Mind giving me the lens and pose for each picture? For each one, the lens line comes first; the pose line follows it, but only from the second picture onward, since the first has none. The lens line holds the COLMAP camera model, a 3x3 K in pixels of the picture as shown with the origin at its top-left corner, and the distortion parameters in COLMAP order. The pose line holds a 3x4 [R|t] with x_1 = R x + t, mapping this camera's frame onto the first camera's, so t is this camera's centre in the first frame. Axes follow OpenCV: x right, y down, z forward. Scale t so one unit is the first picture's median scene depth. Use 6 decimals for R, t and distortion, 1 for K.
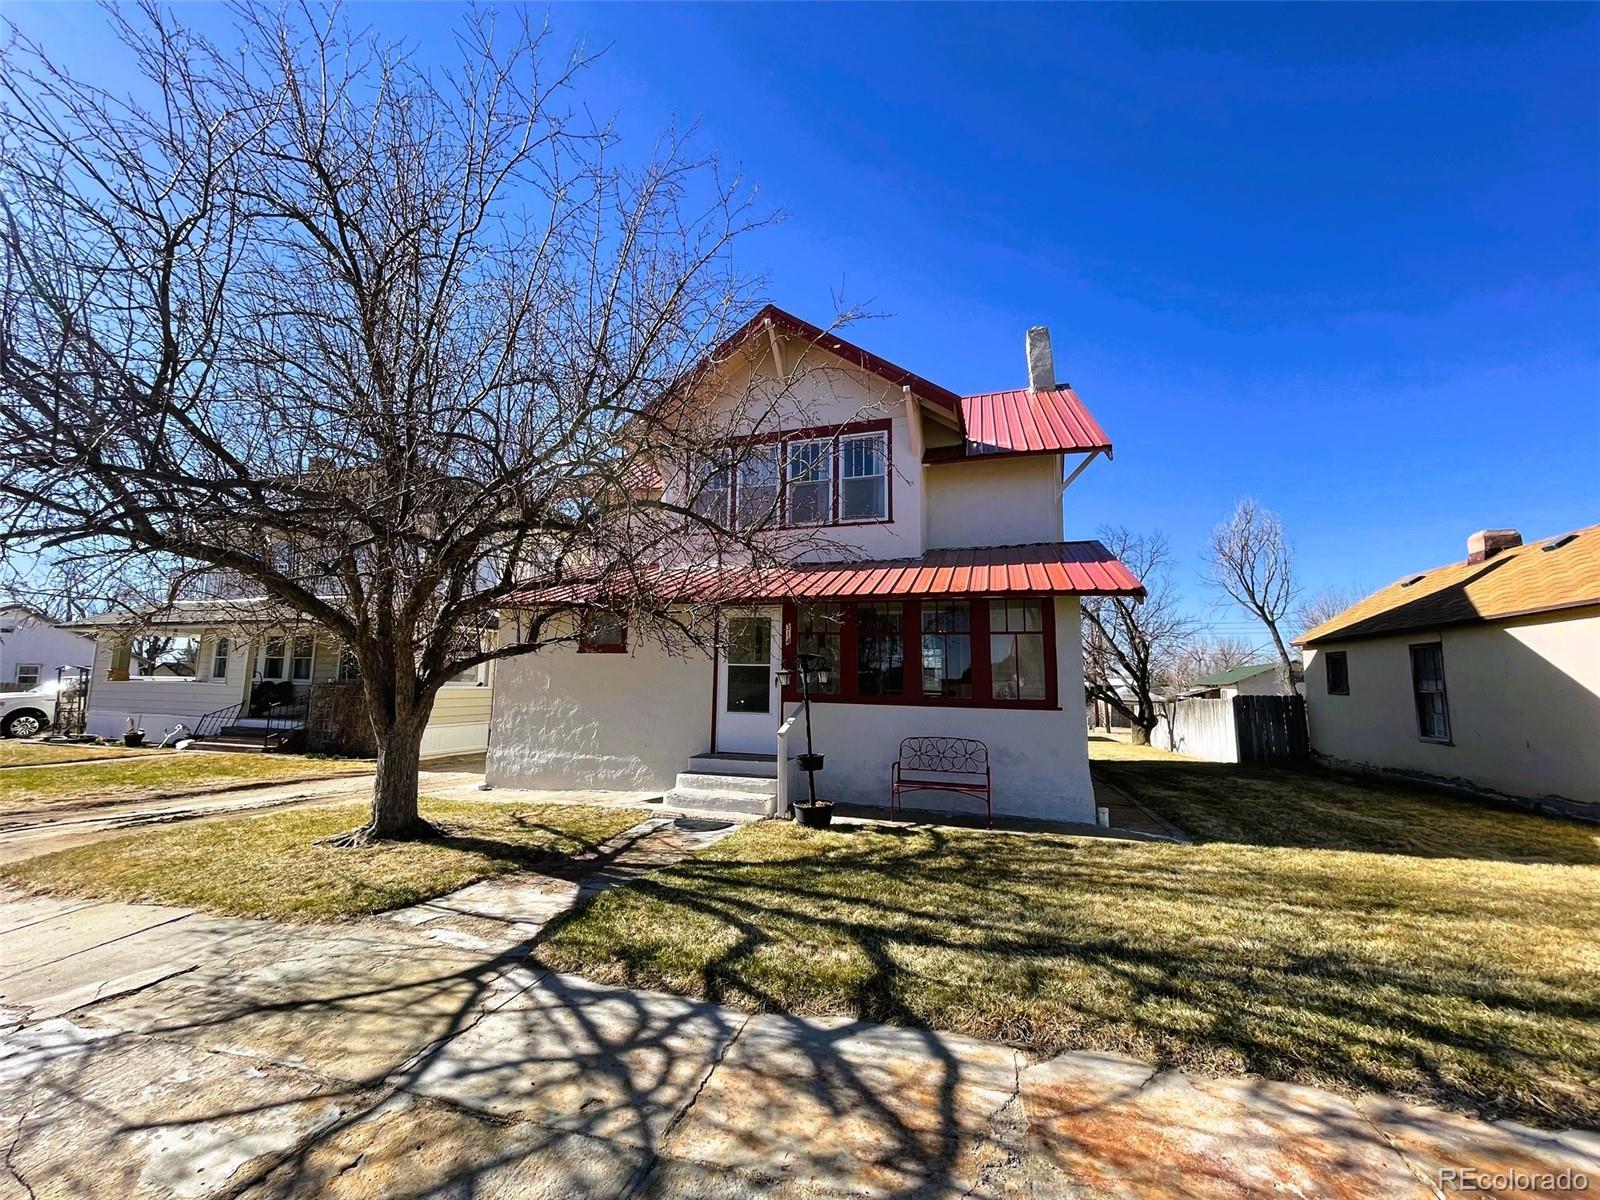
lens RADIAL K [[646.6, 0, 788.9], [0, 646.6, 604.2], [0, 0, 1]] dist [0.001184, 0.000103]
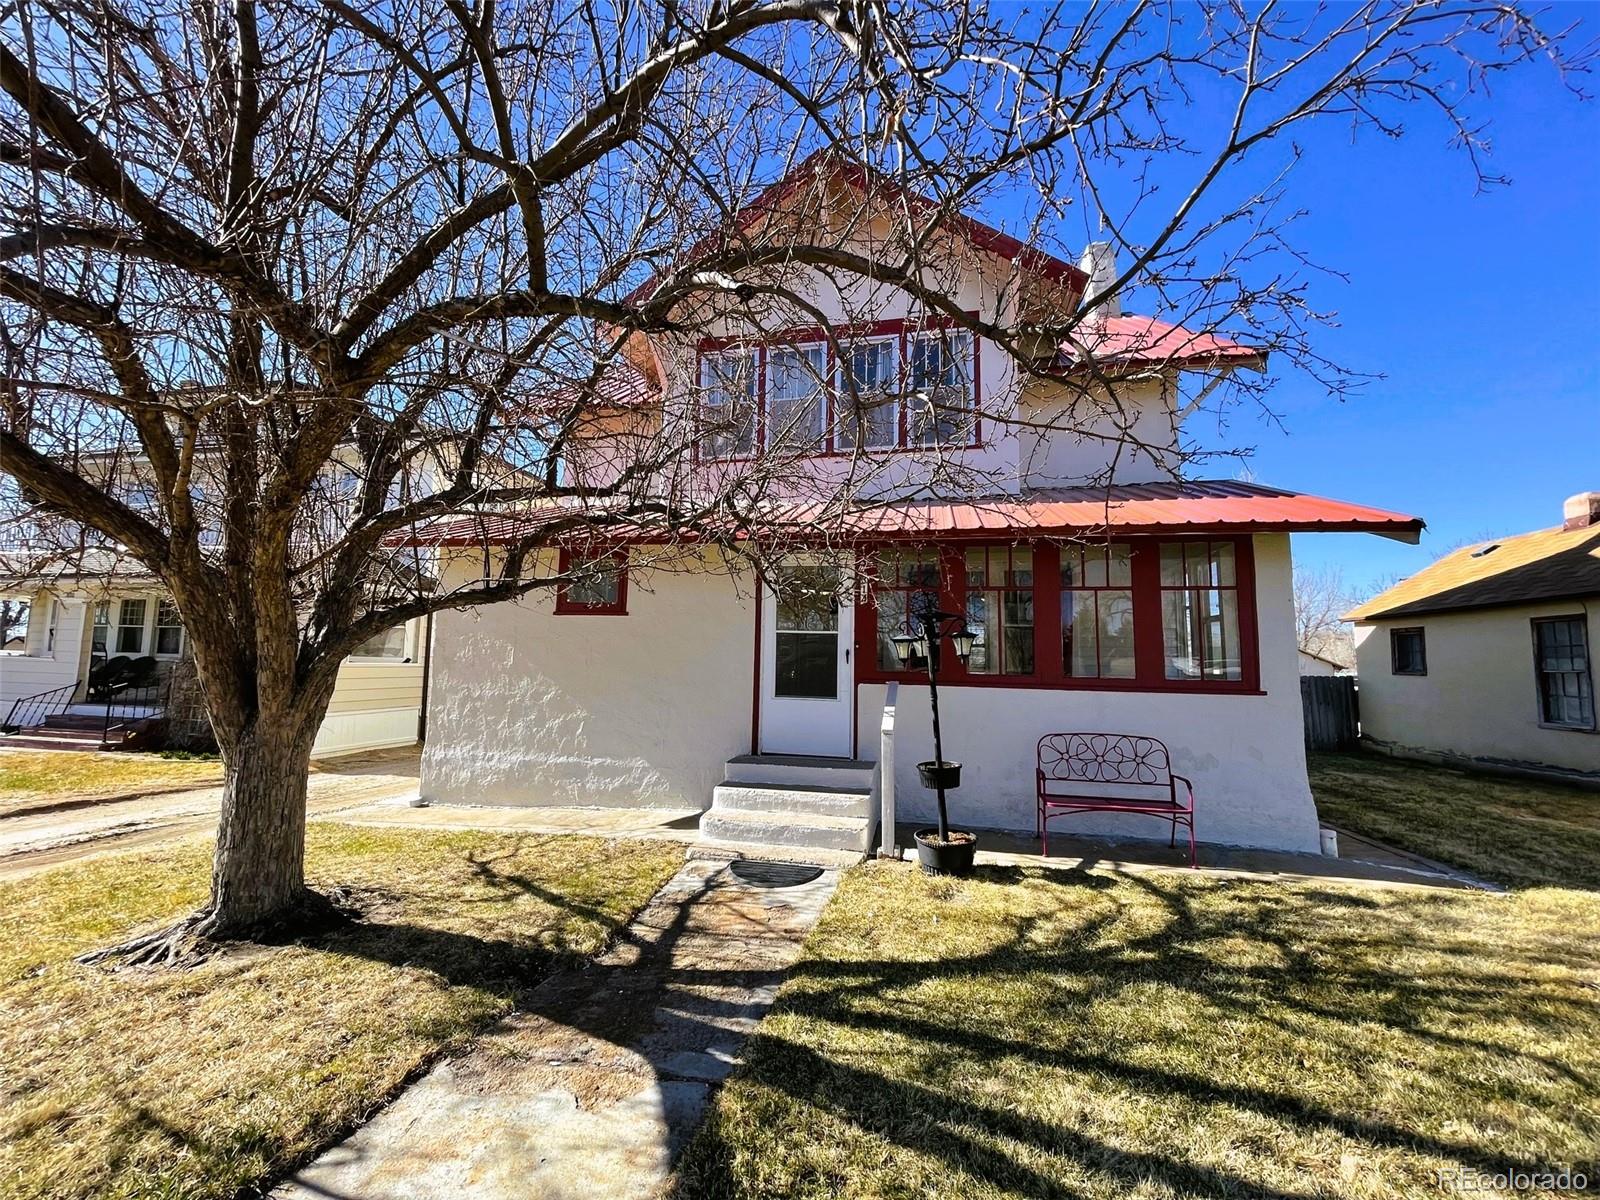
lens RADIAL K [[646.6, 0, 788.9], [0, 646.6, 604.2], [0, 0, 1]] dist [0.001184, 0.000103]
pose [[0.995446, 0.012136, 0.094555, -0.171784], [-0.014899, 0.999481, 0.028562, 0.049834], [-0.094160, -0.029841, 0.995110, 0.332341]]
